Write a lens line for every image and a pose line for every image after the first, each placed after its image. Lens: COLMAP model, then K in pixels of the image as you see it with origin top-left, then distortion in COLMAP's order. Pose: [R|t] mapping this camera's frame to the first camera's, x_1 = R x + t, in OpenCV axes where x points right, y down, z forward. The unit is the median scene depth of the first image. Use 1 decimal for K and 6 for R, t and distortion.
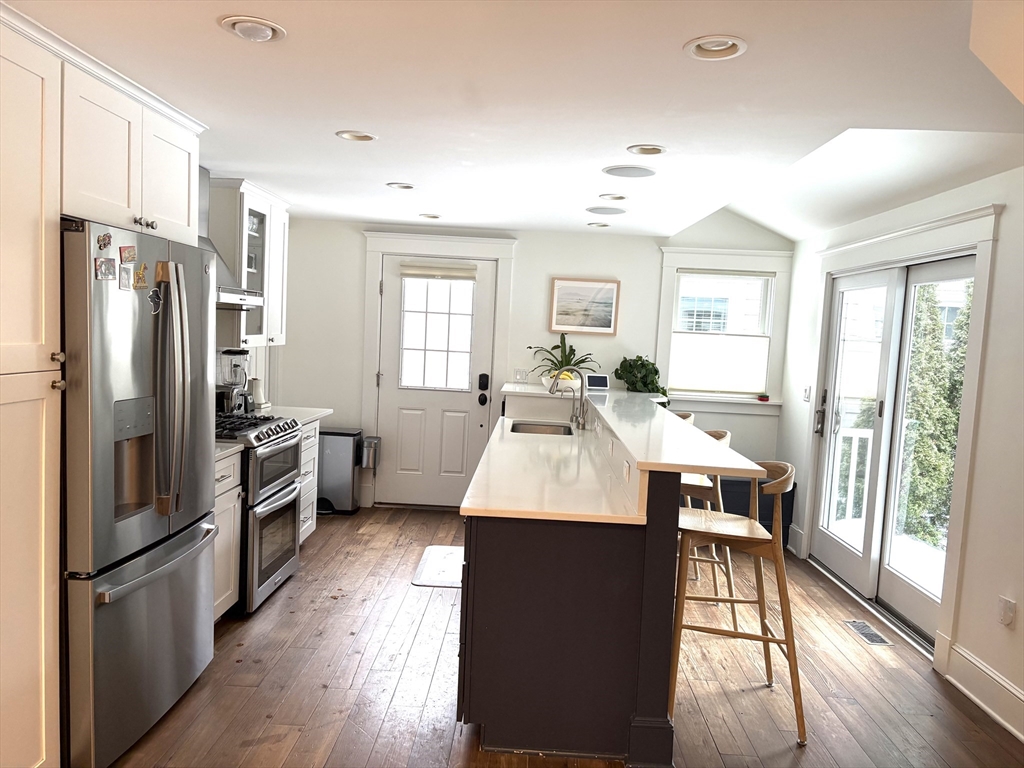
lens RADIAL K [[776.0, 0, 507.8], [0, 776.0, 389.8], [0, 0, 1]] dist [0.070689, -0.067108]
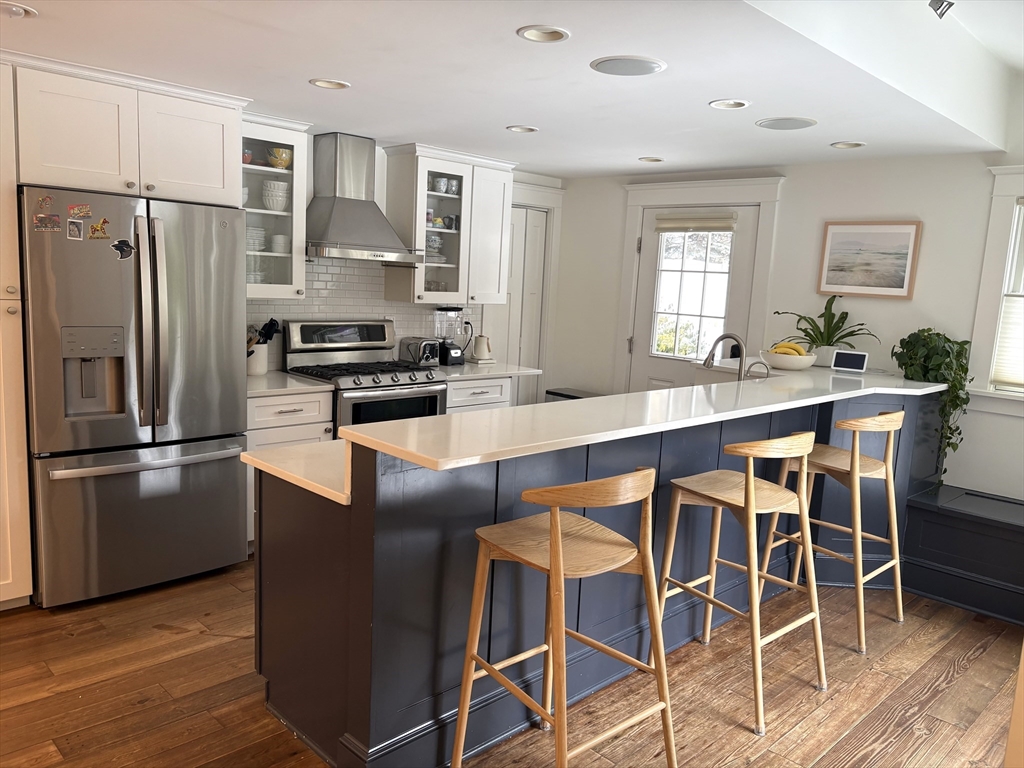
lens RADIAL K [[776.0, 0, 502.3], [0, 776.0, 392.6], [0, 0, 1]] dist [0.070689, -0.067108]
pose [[0.727975, 0.093073, -0.679257, 0.364755], [-0.069500, 0.995657, 0.061942, -0.003617], [0.682072, 0.002116, 0.731282, 0.219683]]
